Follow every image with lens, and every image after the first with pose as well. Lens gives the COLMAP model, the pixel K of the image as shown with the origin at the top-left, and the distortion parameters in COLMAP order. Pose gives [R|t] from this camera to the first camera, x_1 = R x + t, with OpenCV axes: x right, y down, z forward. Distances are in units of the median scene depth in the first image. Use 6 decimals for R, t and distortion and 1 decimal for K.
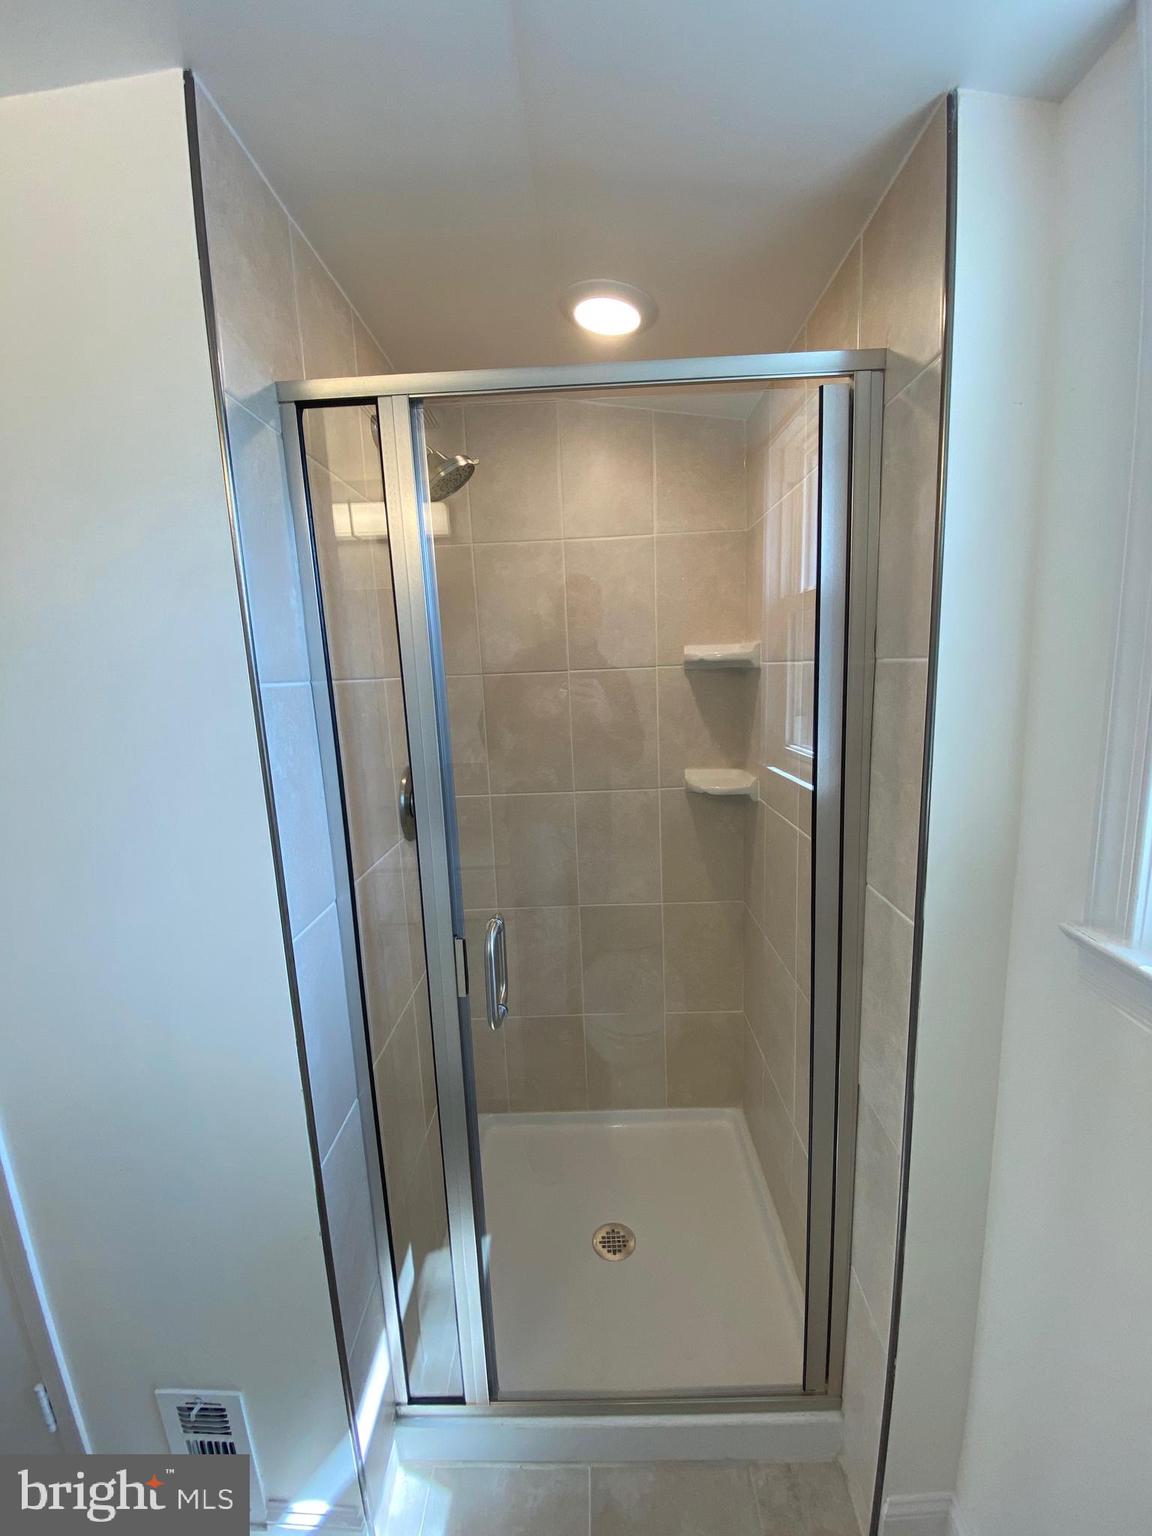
lens RADIAL K [[624.6, 0, 582.2], [0, 624.6, 768.9], [0, 0, 1]] dist [0.009664, -0.007501]
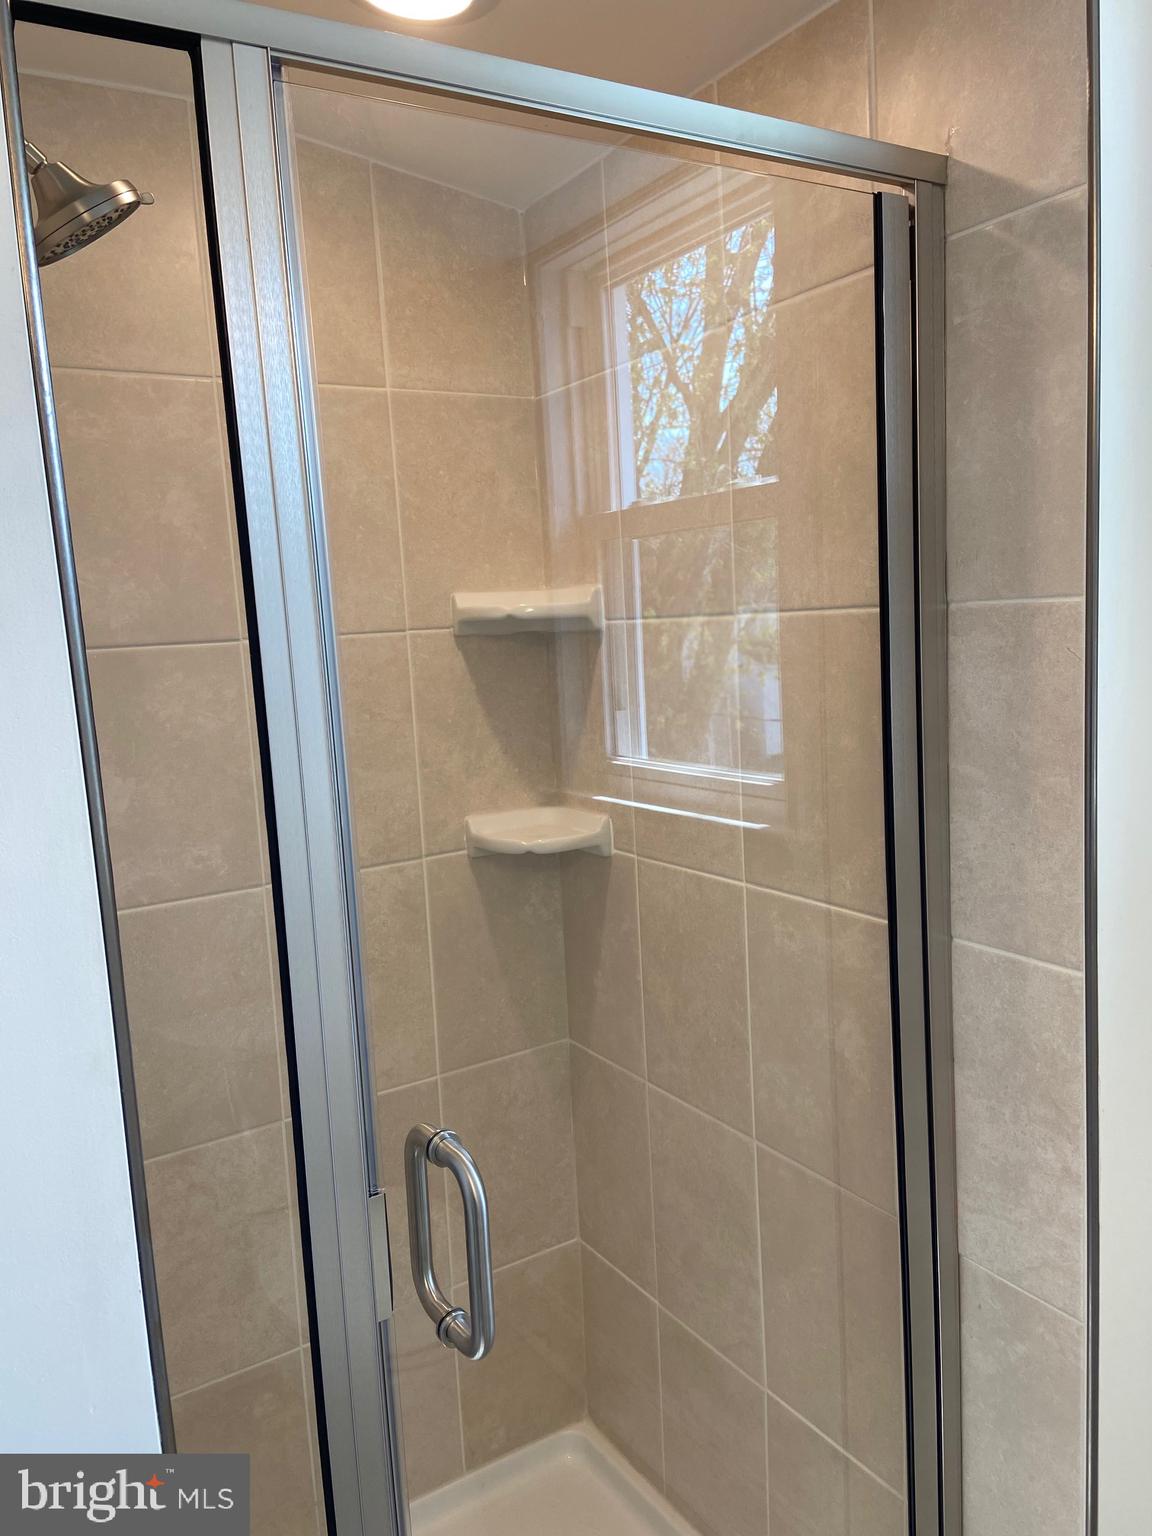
lens RADIAL K [[1159.4, 0, 584.3], [0, 1159.4, 767.6], [0, 0, 1]] dist [0.112217, -0.129253]
pose [[0.842396, -0.072083, 0.534016, -0.305434], [0.104223, 0.994095, -0.030222, 0.000162], [-0.528684, 0.081116, 0.844934, 0.078199]]
